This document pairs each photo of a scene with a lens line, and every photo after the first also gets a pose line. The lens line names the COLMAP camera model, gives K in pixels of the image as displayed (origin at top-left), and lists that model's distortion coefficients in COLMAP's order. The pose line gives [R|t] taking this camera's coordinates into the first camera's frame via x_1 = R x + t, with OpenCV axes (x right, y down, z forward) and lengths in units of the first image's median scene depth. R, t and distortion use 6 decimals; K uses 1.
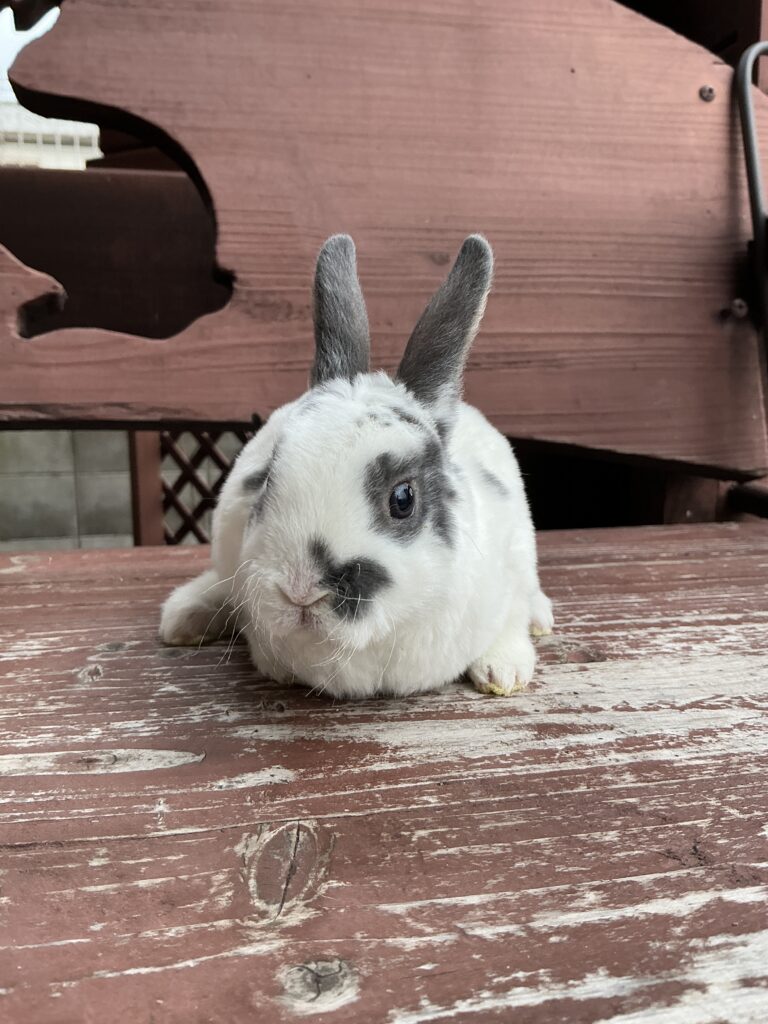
lens RADIAL K [[859.5, 0, 385.1], [0, 859.5, 513.7], [0, 0, 1]] dist [0.061975, -0.144348]
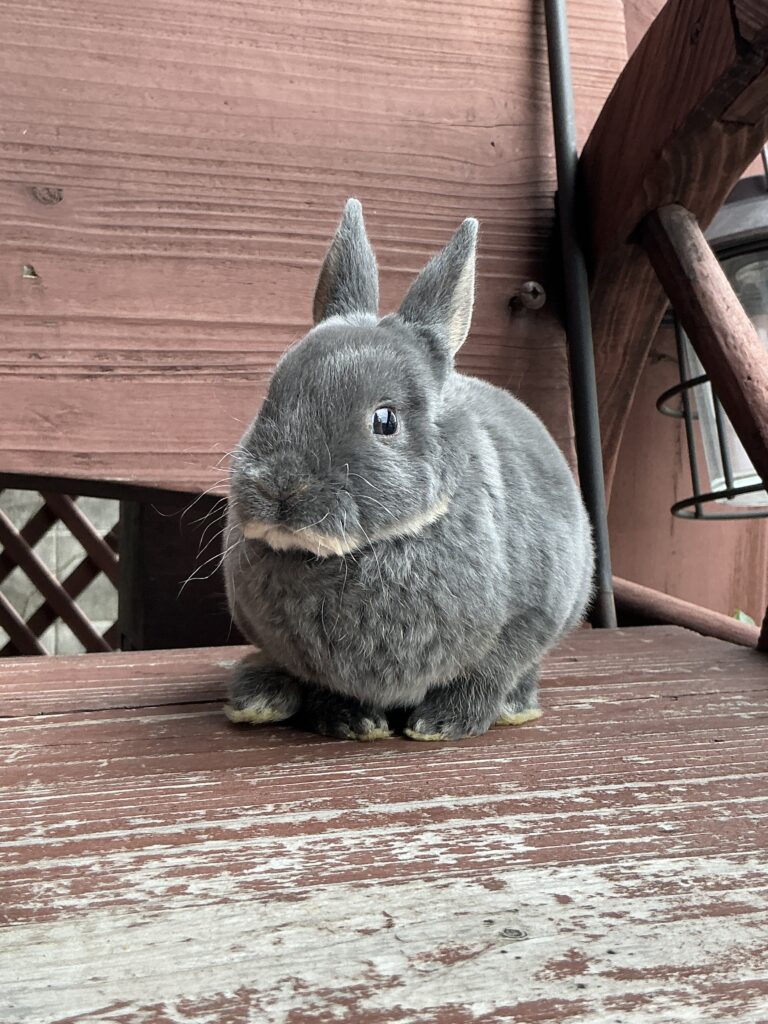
lens RADIAL K [[1308.7, 0, 375.2], [0, 1308.7, 510.3], [0, 0, 1]] dist [0.072151, 0.000000]
pose [[0.990057, 0.012523, 0.140107, 0.169811], [-0.002861, 0.997616, -0.068949, -0.011903], [-0.140636, 0.067862, 0.987733, 0.072092]]
